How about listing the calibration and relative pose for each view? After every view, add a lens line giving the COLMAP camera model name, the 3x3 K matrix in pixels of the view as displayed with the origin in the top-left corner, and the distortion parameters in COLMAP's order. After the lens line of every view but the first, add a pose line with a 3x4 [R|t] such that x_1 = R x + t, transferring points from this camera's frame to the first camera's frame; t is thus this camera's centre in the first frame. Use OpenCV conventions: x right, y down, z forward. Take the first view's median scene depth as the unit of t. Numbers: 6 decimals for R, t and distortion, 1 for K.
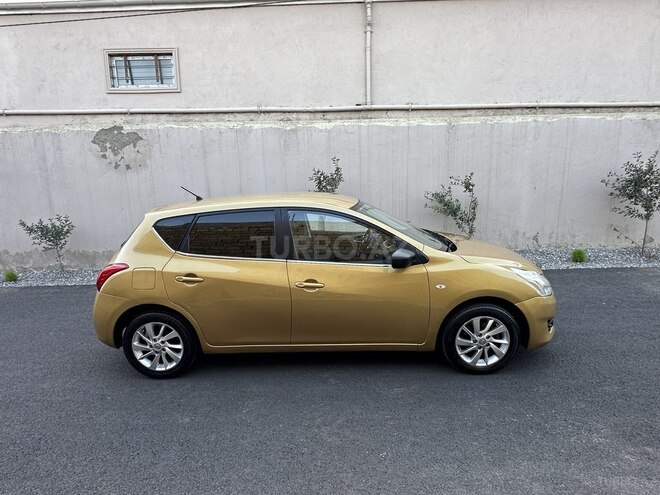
lens RADIAL K [[376.3, 0, 332.0], [0, 376.3, 247.1], [0, 0, 1]] dist [-0.001215, -0.000808]
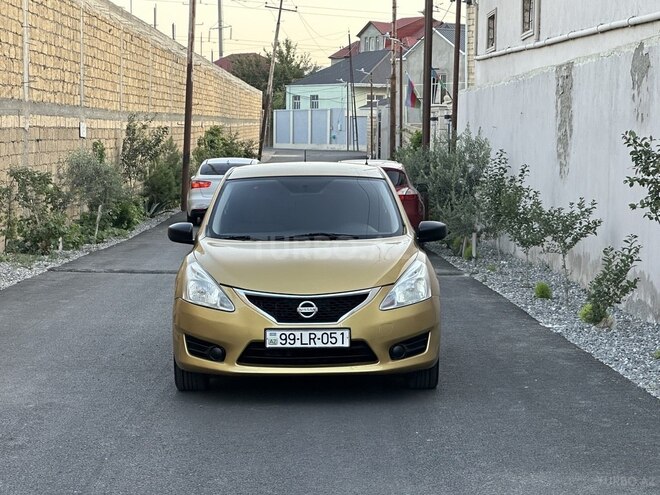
lens RADIAL K [[1680.5, 0, 330.0], [0, 1680.5, 247.5], [0, 0, 1]] dist [-0.171650, 5.299789]
pose [[0.033113, 0.092493, -0.995163, 1.829904], [-0.196494, 0.976878, 0.084256, -0.150308], [0.979946, 0.192754, 0.050522, 0.496424]]
